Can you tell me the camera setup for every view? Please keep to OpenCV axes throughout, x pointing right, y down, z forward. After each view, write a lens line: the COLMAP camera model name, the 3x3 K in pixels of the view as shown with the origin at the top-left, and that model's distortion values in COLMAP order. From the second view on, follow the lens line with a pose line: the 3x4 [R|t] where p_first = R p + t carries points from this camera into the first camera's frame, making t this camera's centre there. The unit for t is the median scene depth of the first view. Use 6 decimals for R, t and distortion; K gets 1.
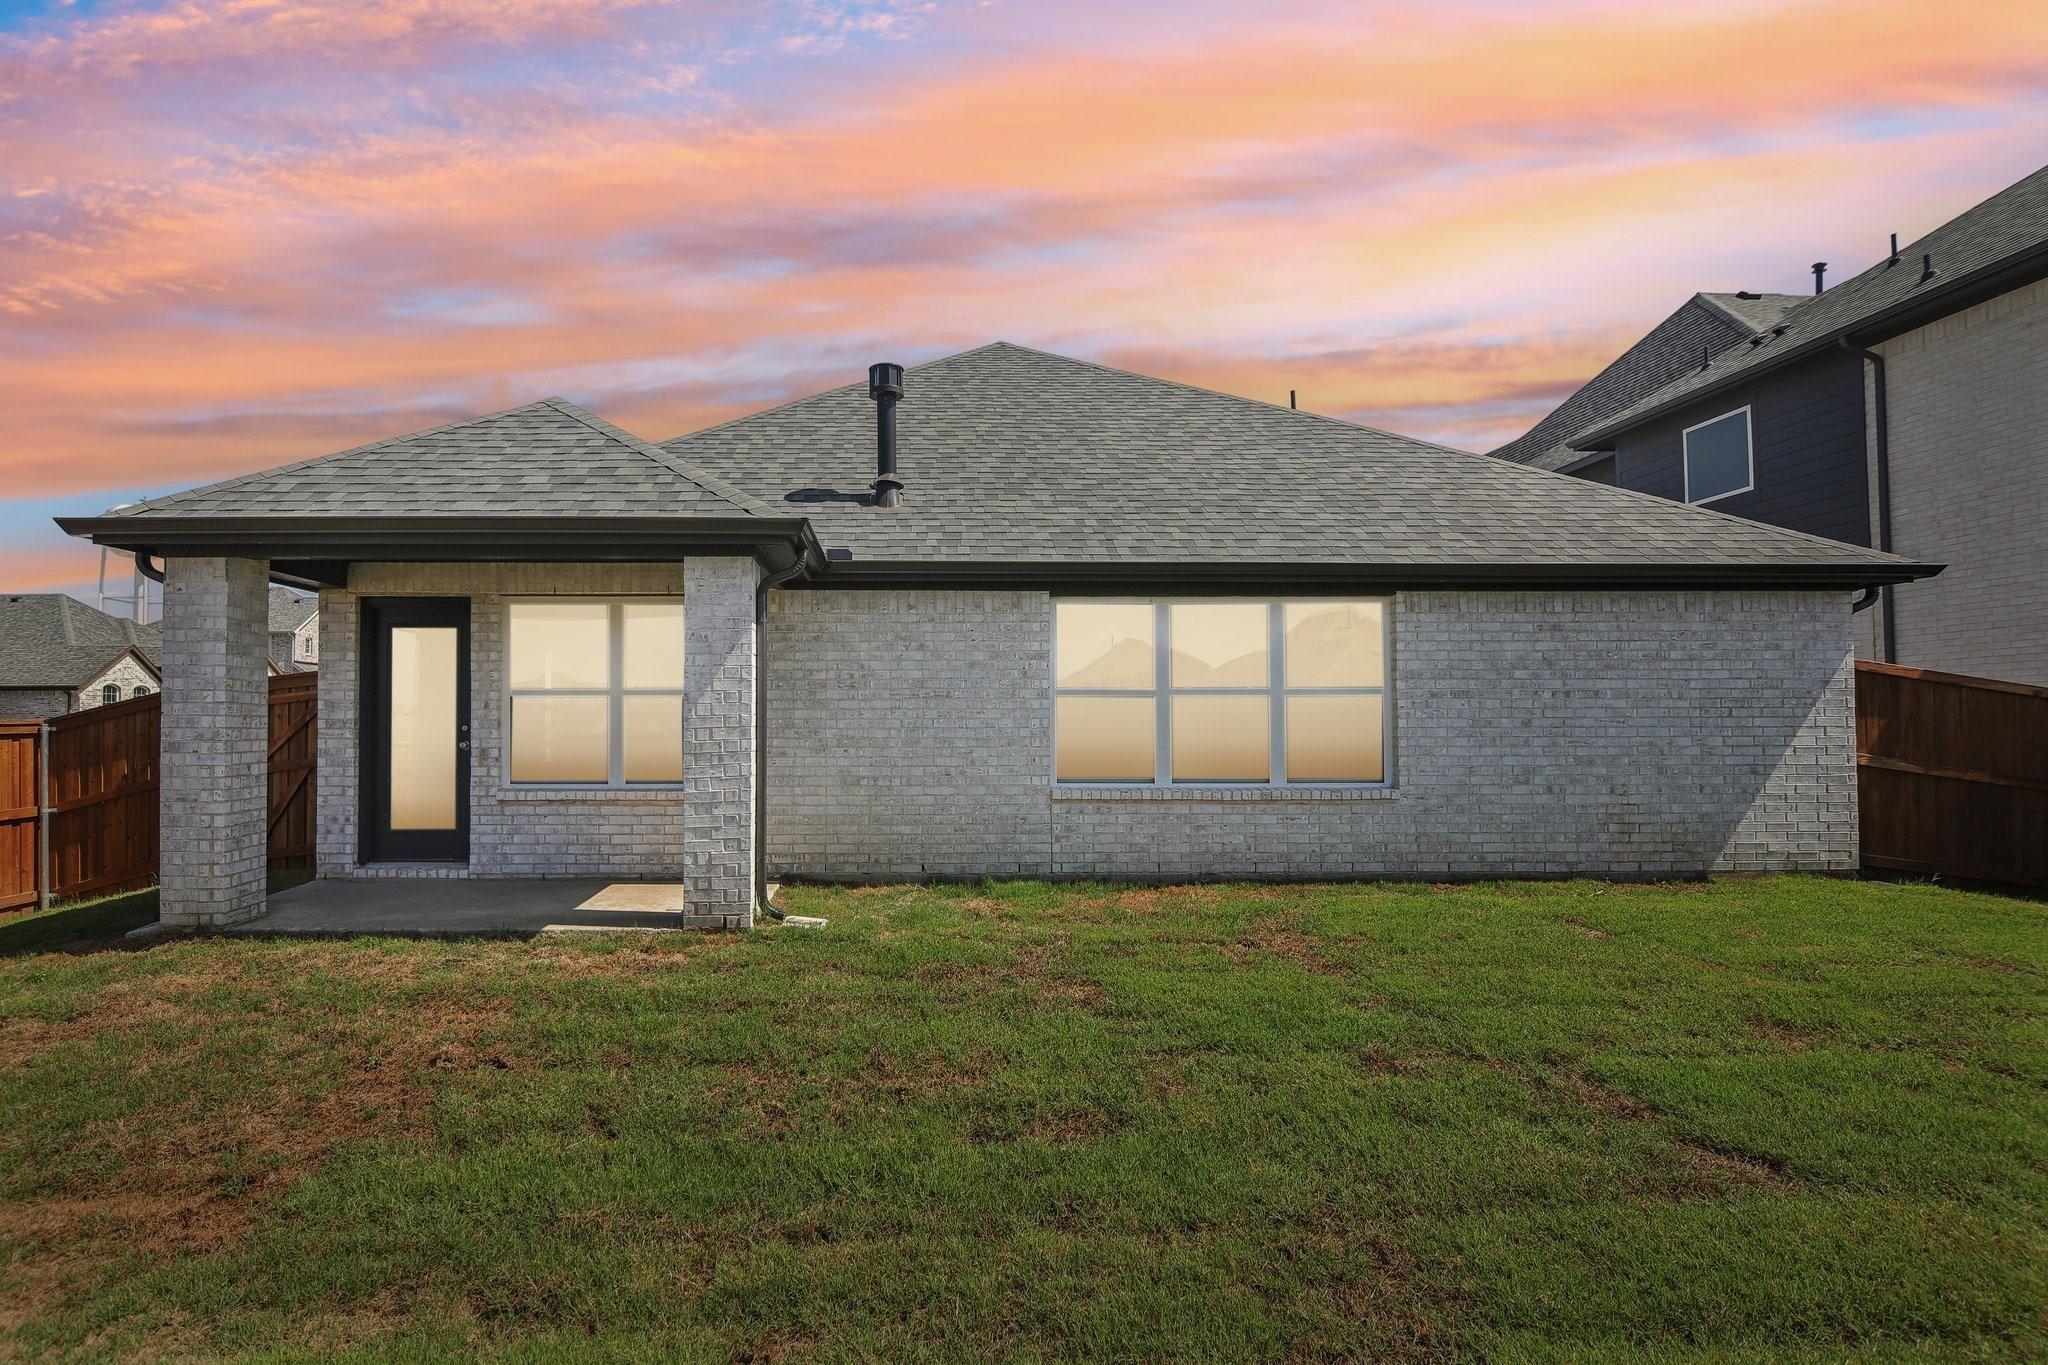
lens RADIAL K [[928.0, 0, 1024.0], [0, 928.0, 702.5], [0, 0, 1]] dist [-0.002899, 0.000380]
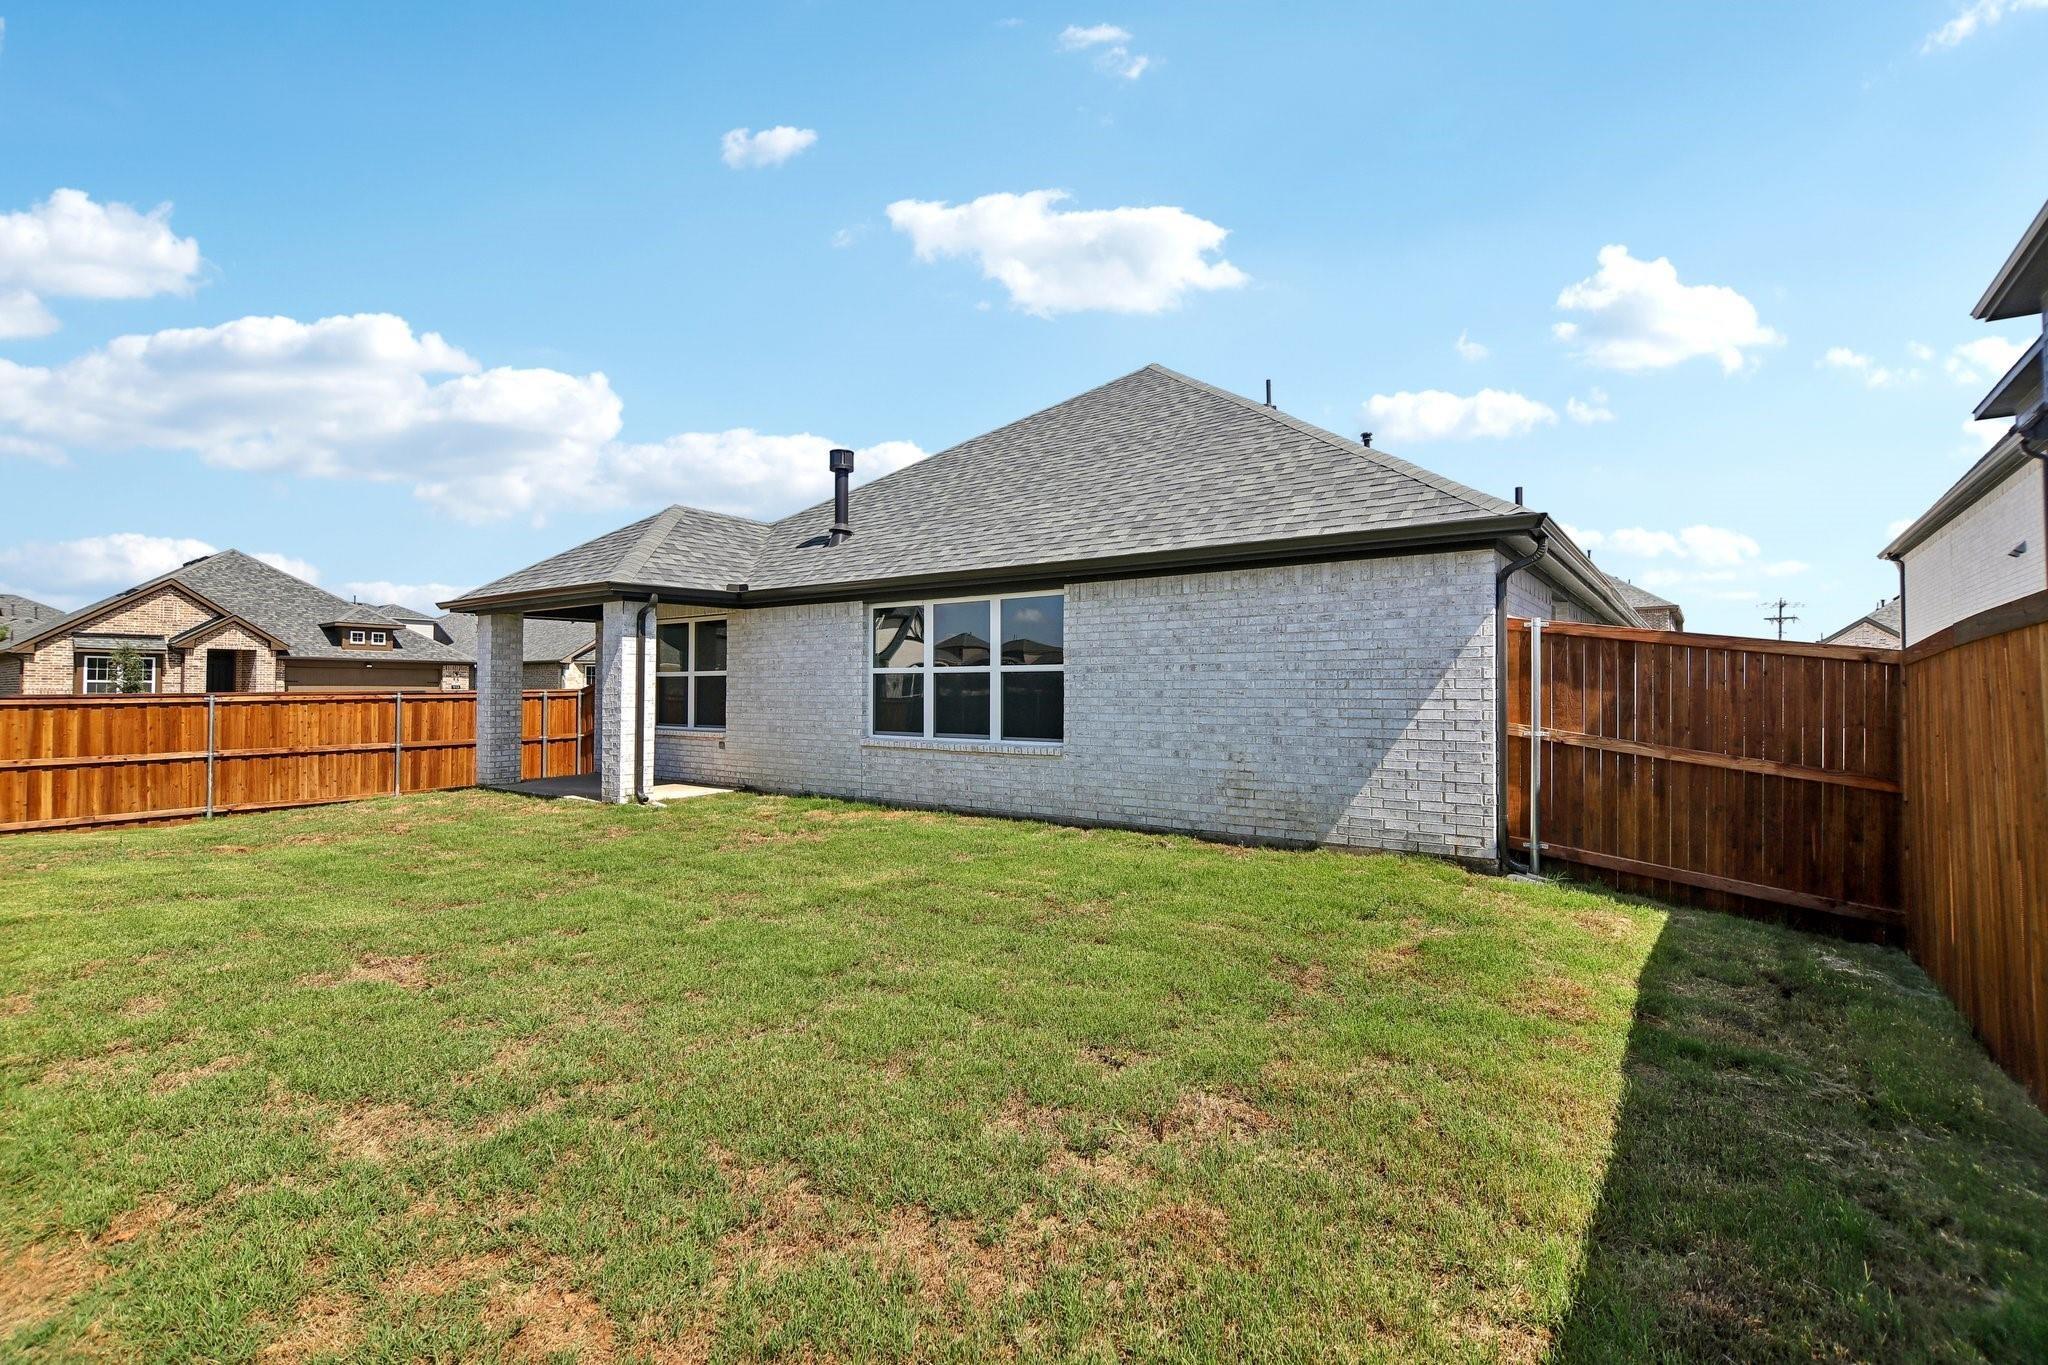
lens RADIAL K [[928.0, 0, 1010.0], [0, 928.0, 673.6], [0, 0, 1]] dist [-0.002899, 0.000380]
pose [[0.788269, -0.009037, -0.615264, 1.090463], [0.006614, 0.999959, -0.006214, 0.003391], [0.615295, 0.000829, 0.788297, 0.001927]]
